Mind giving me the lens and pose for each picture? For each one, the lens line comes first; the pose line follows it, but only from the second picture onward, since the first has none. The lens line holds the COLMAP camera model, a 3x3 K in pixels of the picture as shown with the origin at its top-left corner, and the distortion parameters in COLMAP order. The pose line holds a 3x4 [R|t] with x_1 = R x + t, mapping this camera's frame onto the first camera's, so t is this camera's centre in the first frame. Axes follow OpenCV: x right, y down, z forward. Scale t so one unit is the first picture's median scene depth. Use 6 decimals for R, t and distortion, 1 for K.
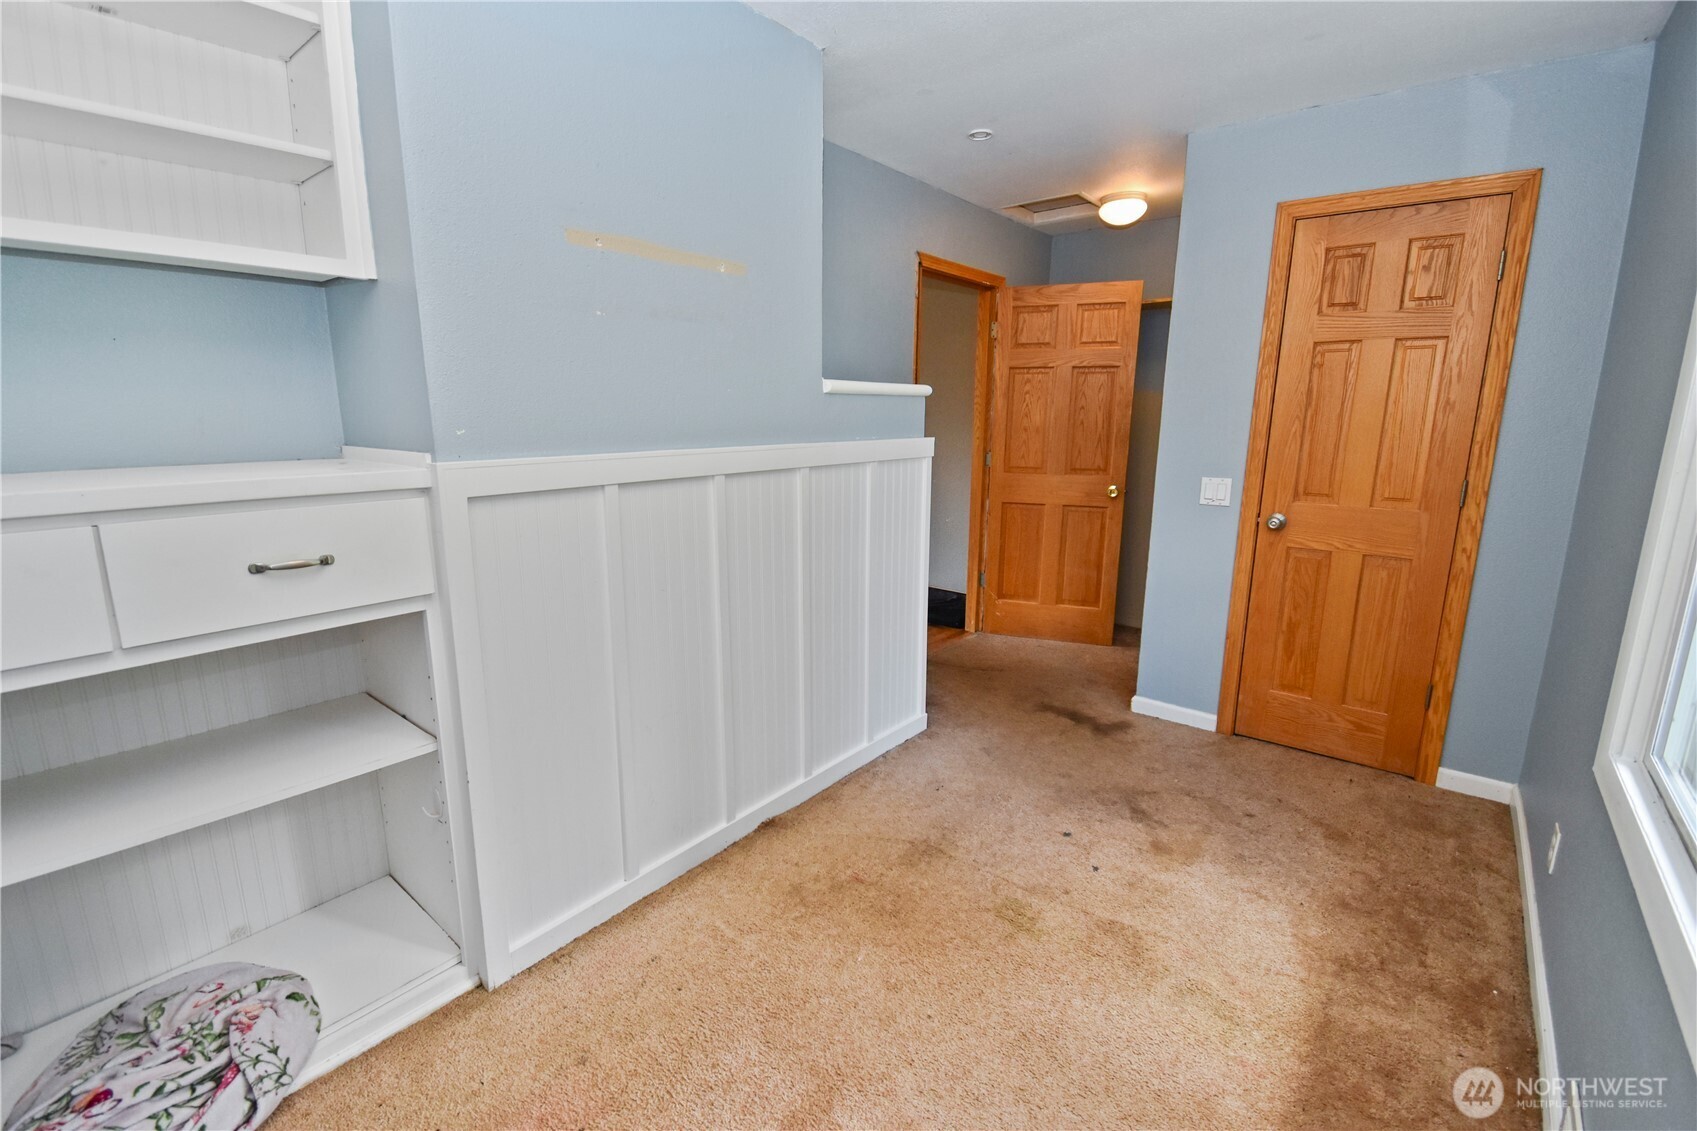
lens RADIAL K [[740.7, 0, 850.0], [0, 740.7, 557.6], [0, 0, 1]] dist [0.028805, -0.021192]
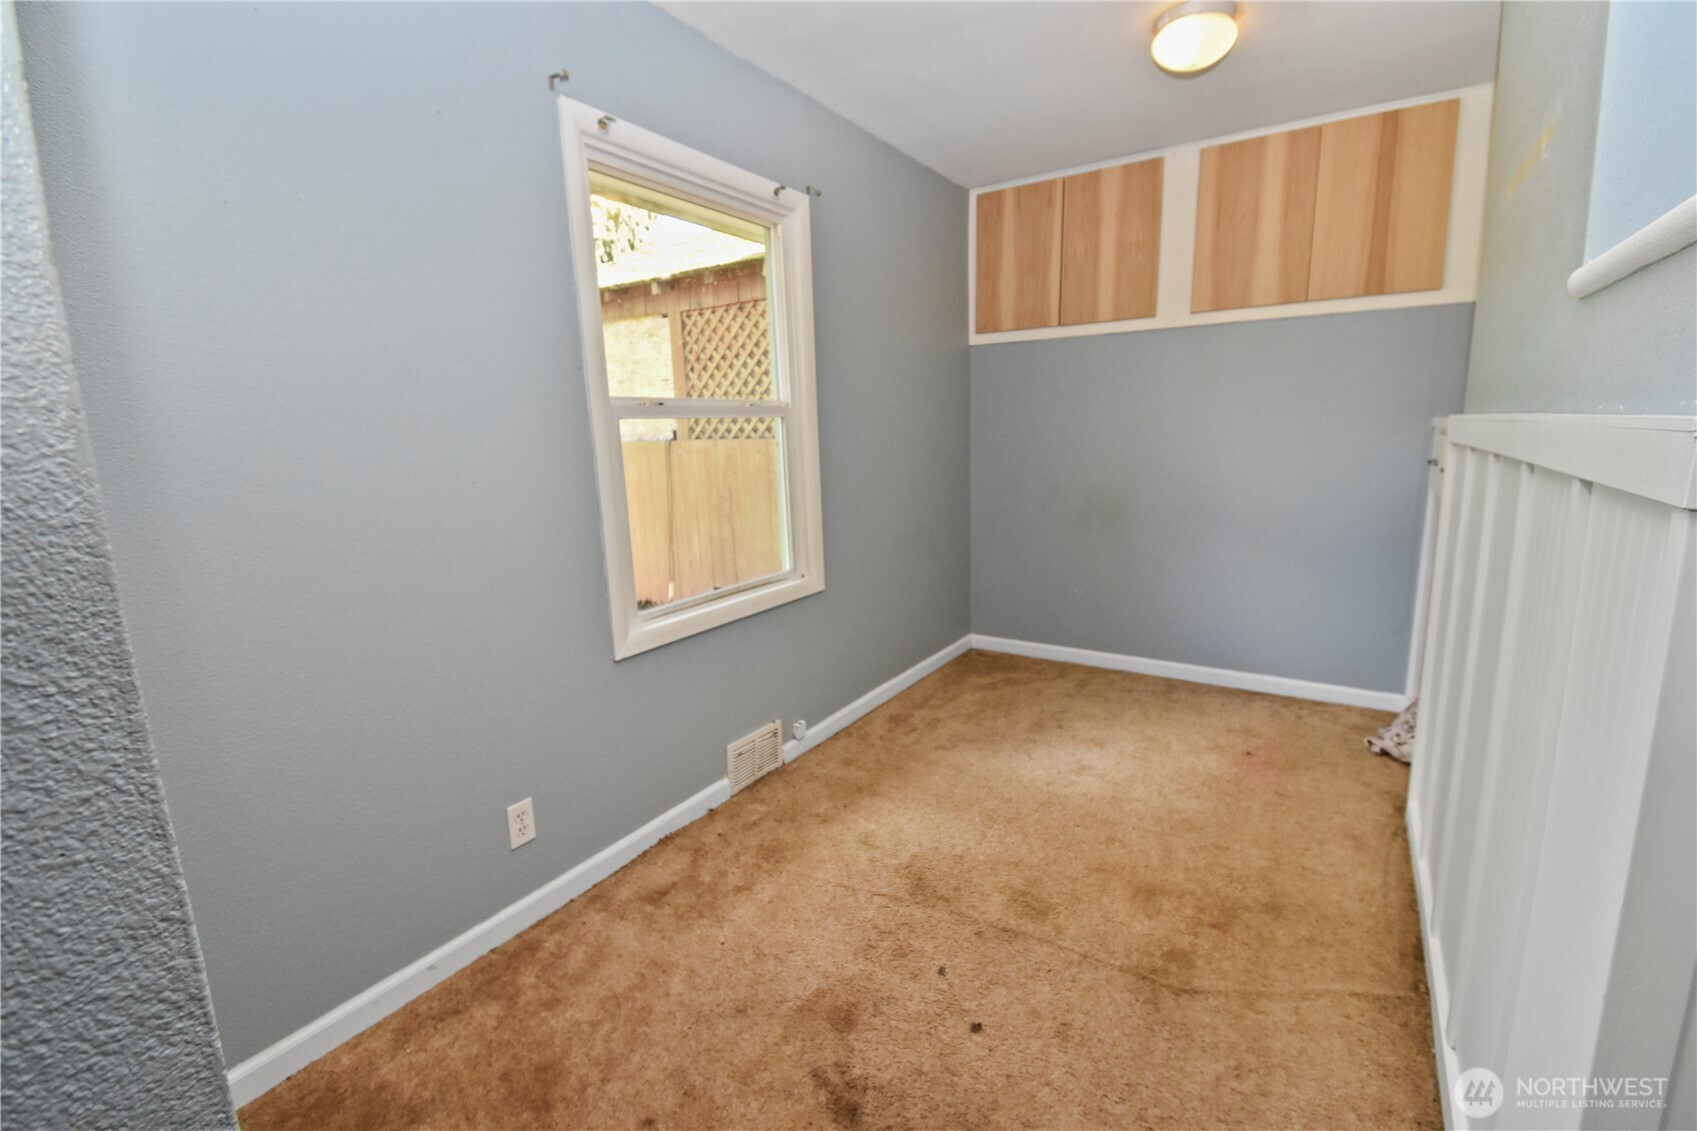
lens RADIAL K [[740.7, 0, 850.0], [0, 740.7, 557.6], [0, 0, 1]] dist [0.028805, -0.021192]
pose [[-0.994645, 0.047437, -0.091821, 0.477448], [0.009688, 0.927322, 0.374139, -0.277535], [0.102896, 0.371246, -0.922816, 1.556334]]
